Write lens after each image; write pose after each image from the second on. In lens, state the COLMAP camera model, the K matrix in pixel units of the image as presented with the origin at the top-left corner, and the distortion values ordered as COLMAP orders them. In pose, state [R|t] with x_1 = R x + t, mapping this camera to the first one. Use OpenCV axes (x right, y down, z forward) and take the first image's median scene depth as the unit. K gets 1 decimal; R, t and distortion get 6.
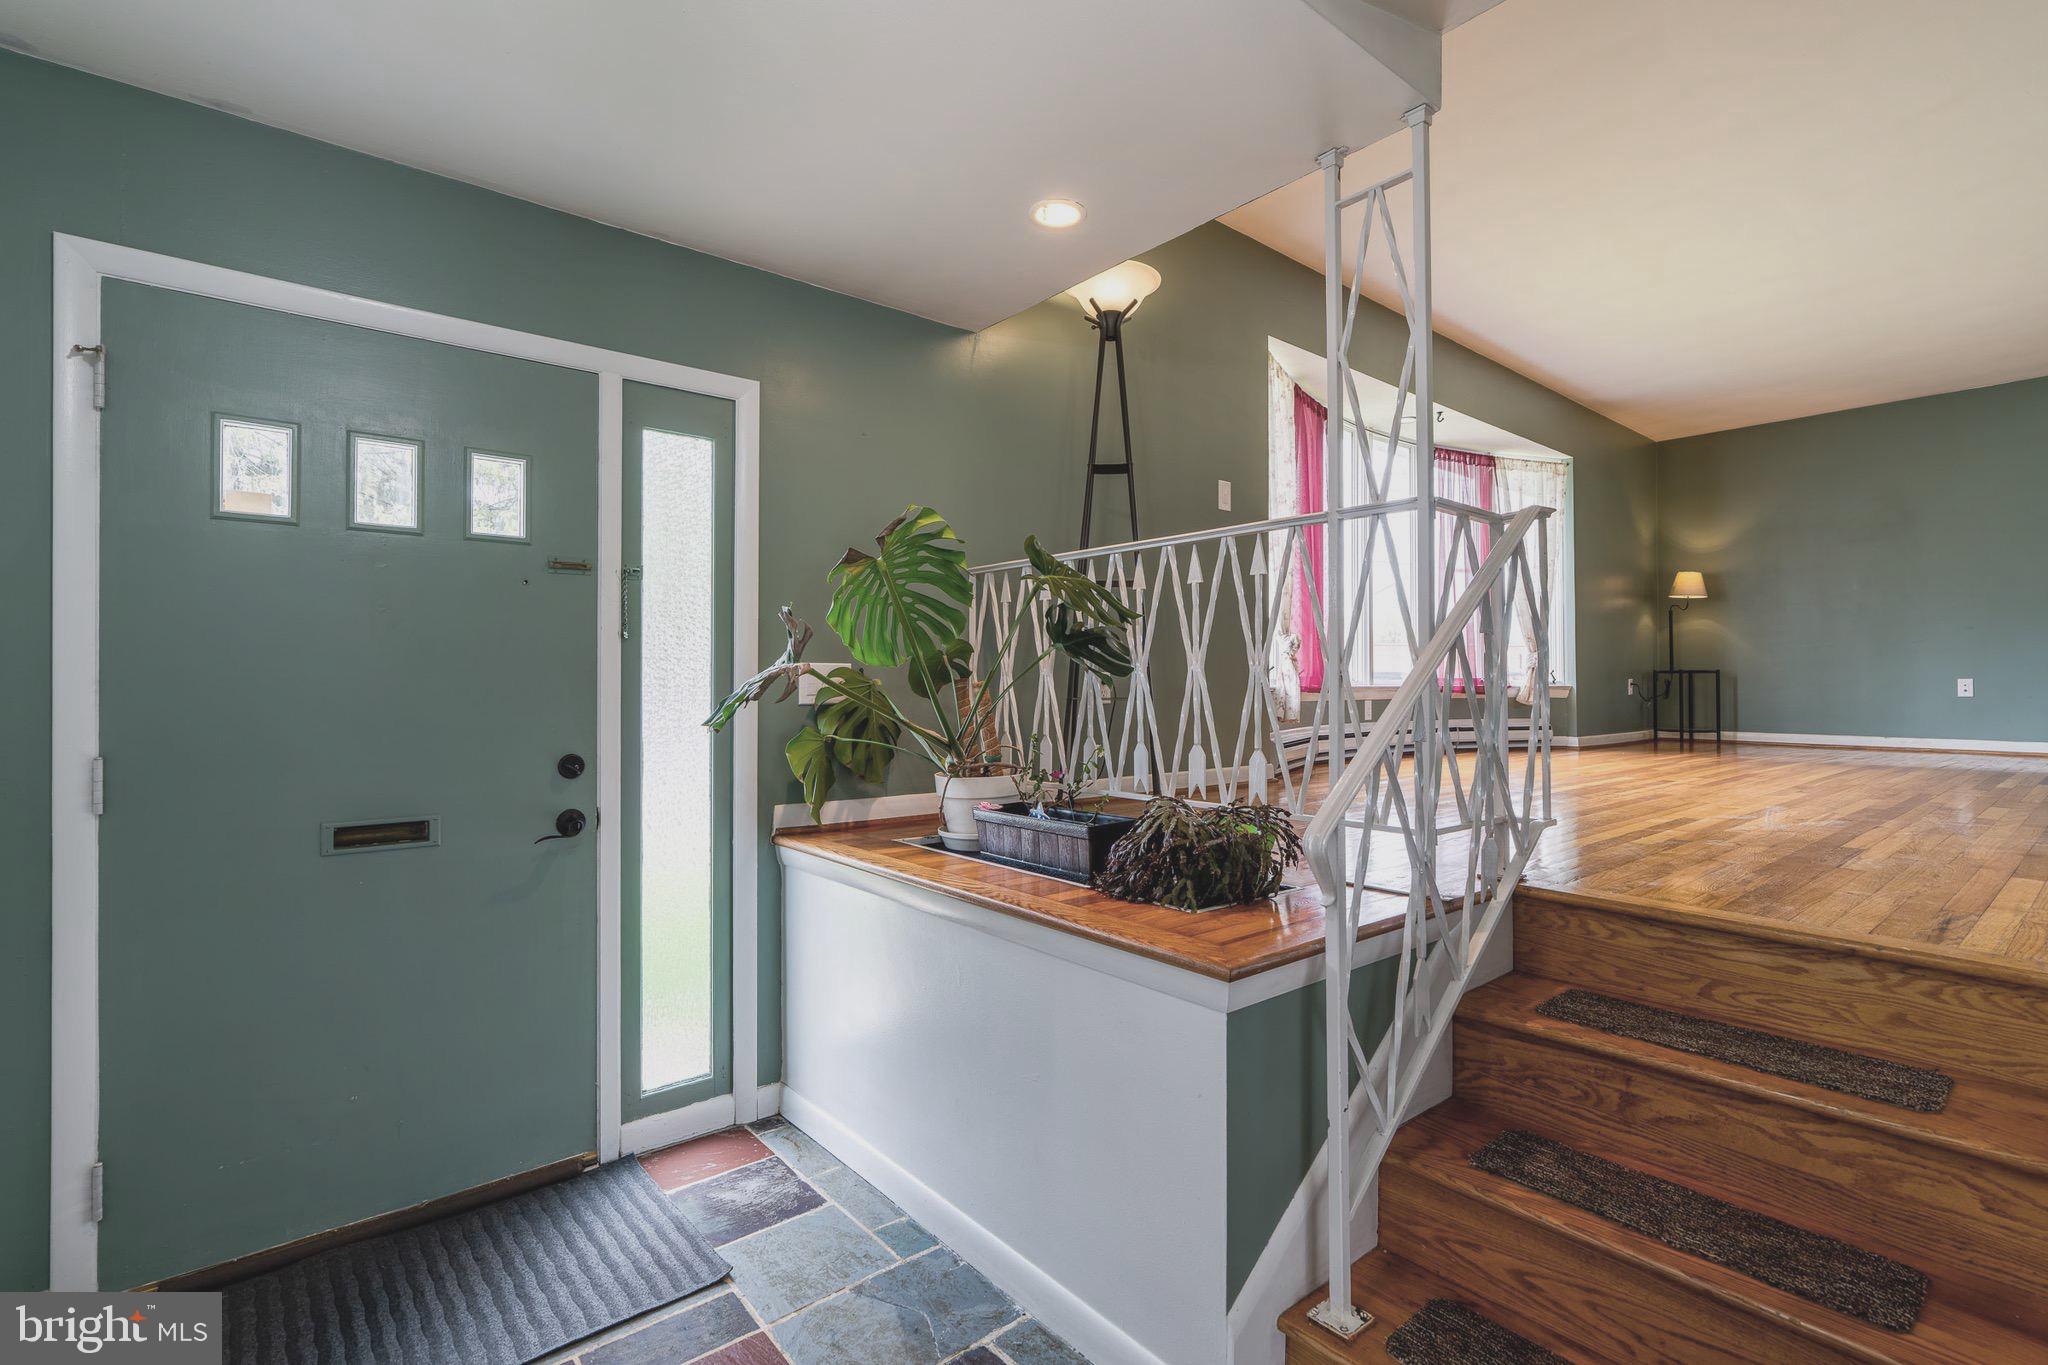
lens RADIAL K [[942.0, 0, 1048.2], [0, 942.0, 677.4], [0, 0, 1]] dist [-0.003764, 0.000148]
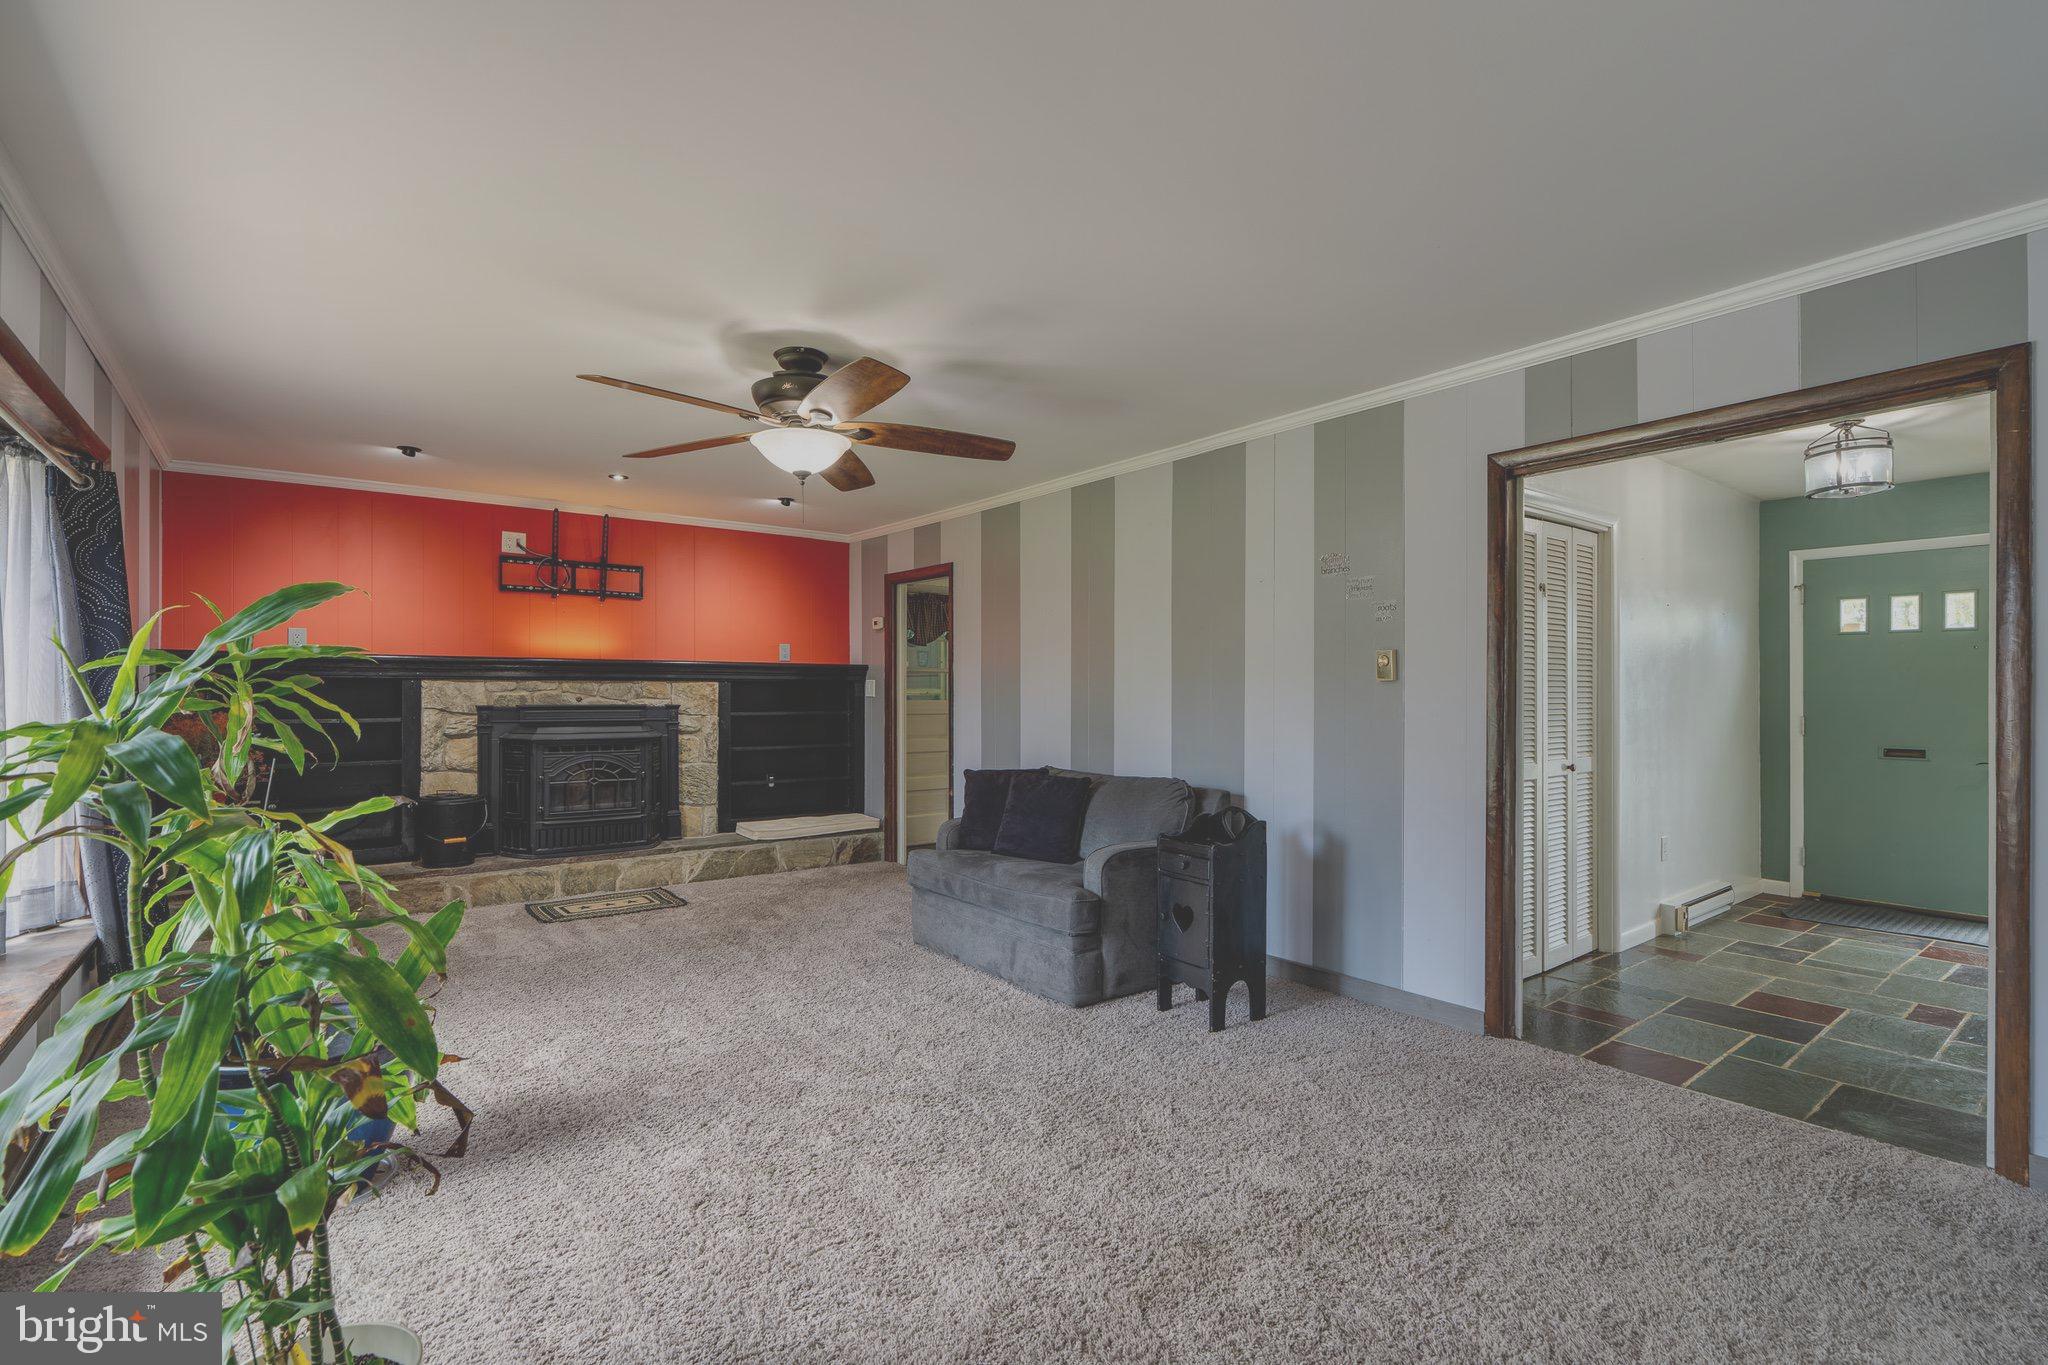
lens RADIAL K [[945.0, 0, 1029.6], [0, 945.0, 695.7], [0, 0, 1]] dist [-0.000910, 0.000558]
pose [[-0.032585, -0.001403, -0.999468, 1.622792], [0.006531, 0.999977, -0.001616, 0.002872], [0.999448, -0.006580, -0.032576, -1.075259]]
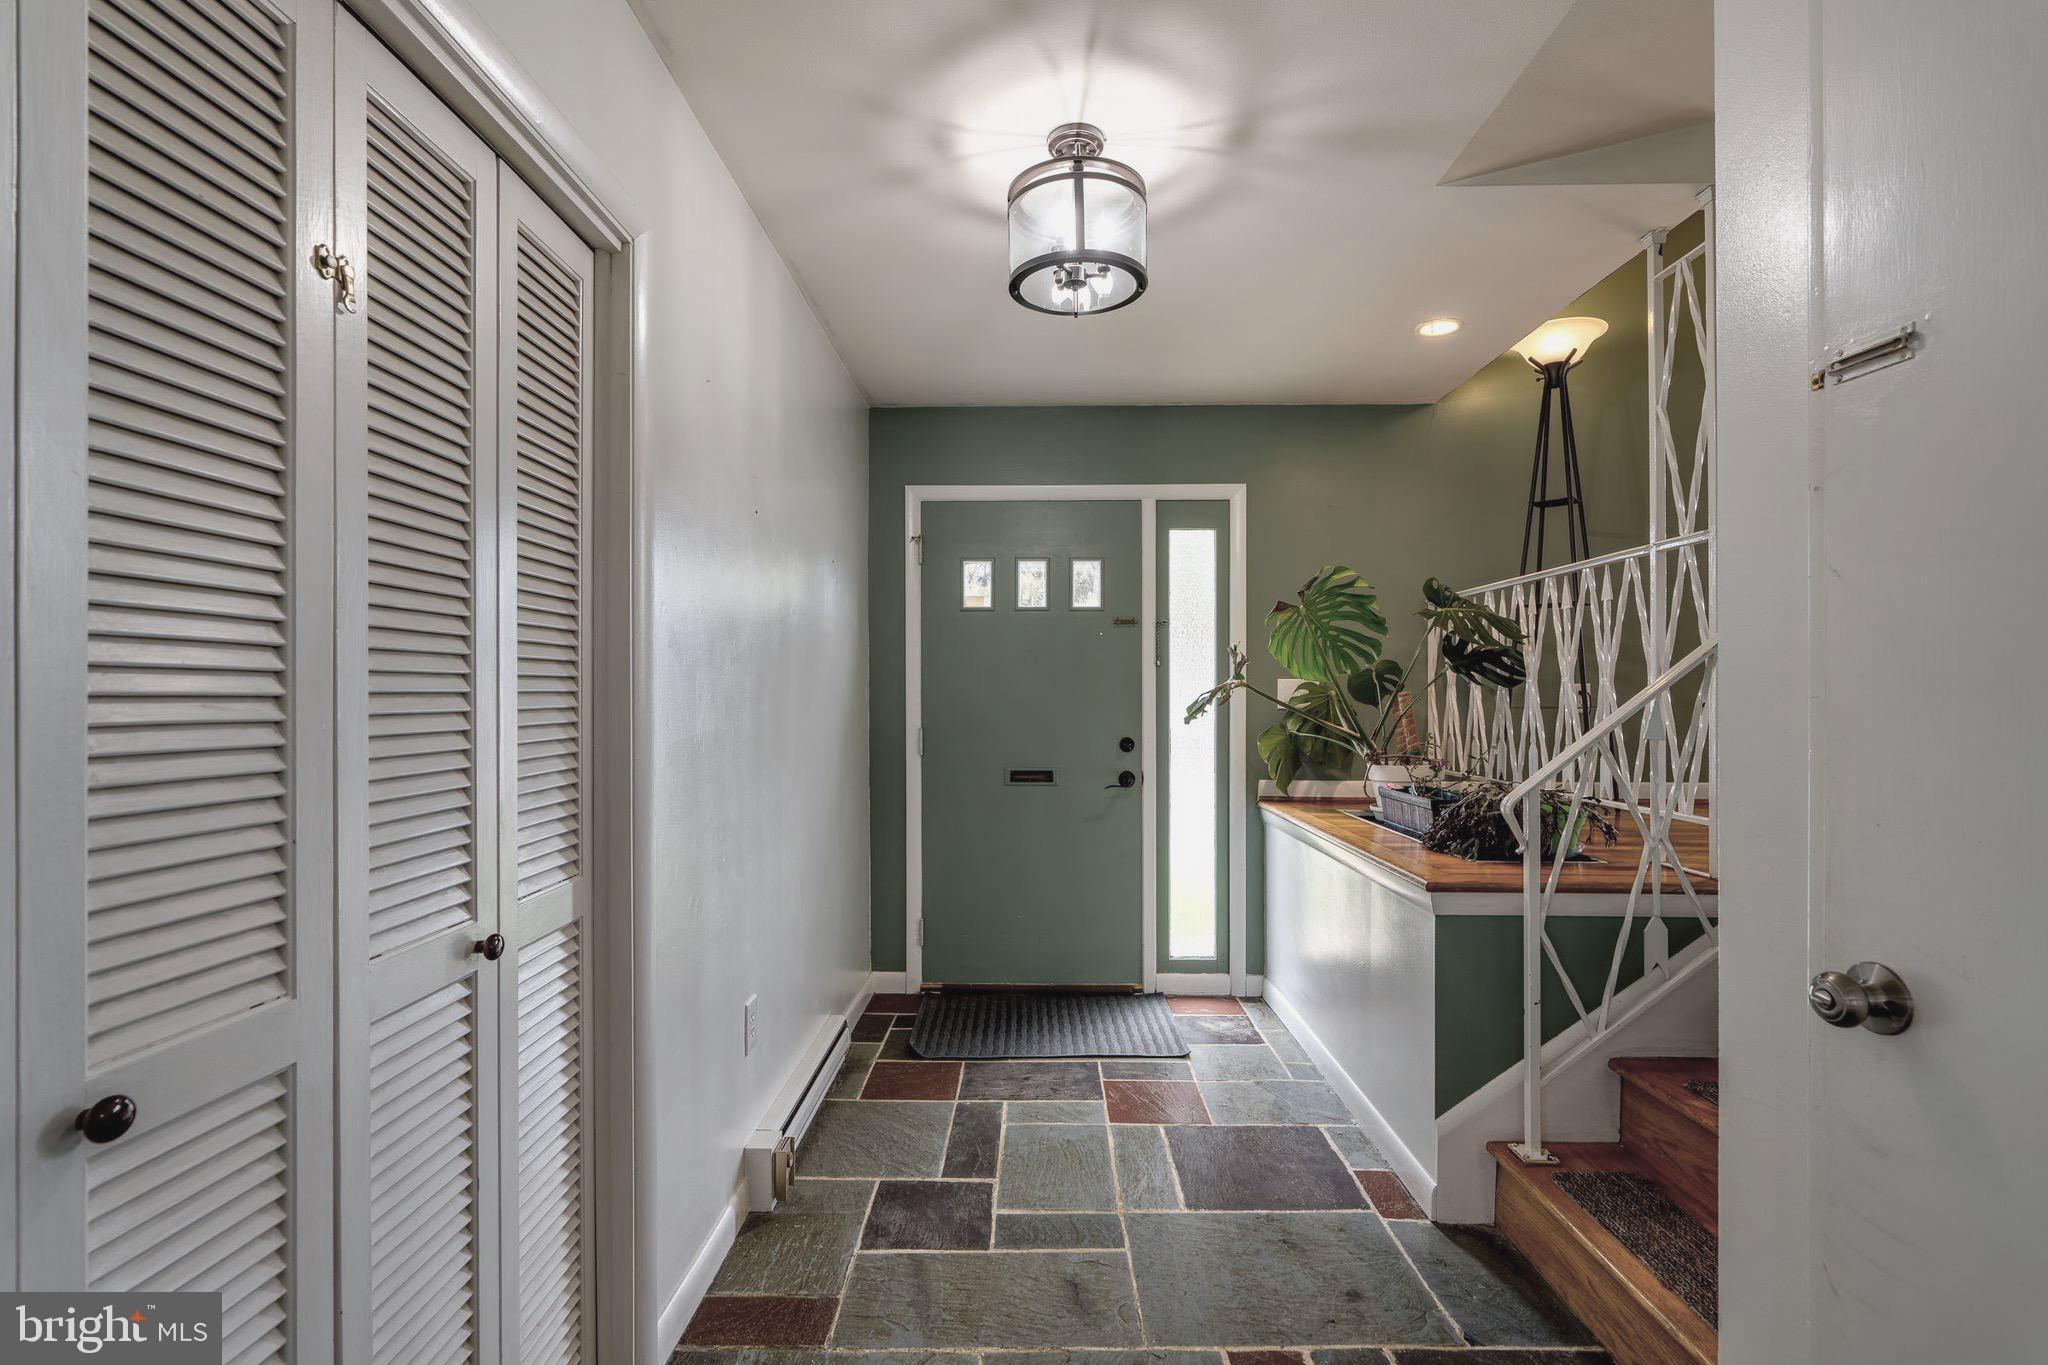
lens RADIAL K [[945.0, 0, 1029.6], [0, 945.0, 695.7], [0, 0, 1]] dist [-0.000910, 0.000558]
pose [[0.756205, 0.001532, -0.654333, 0.428905], [0.003593, 0.999972, 0.006493, -0.001227], [0.654325, -0.007261, 0.756178, -0.341389]]
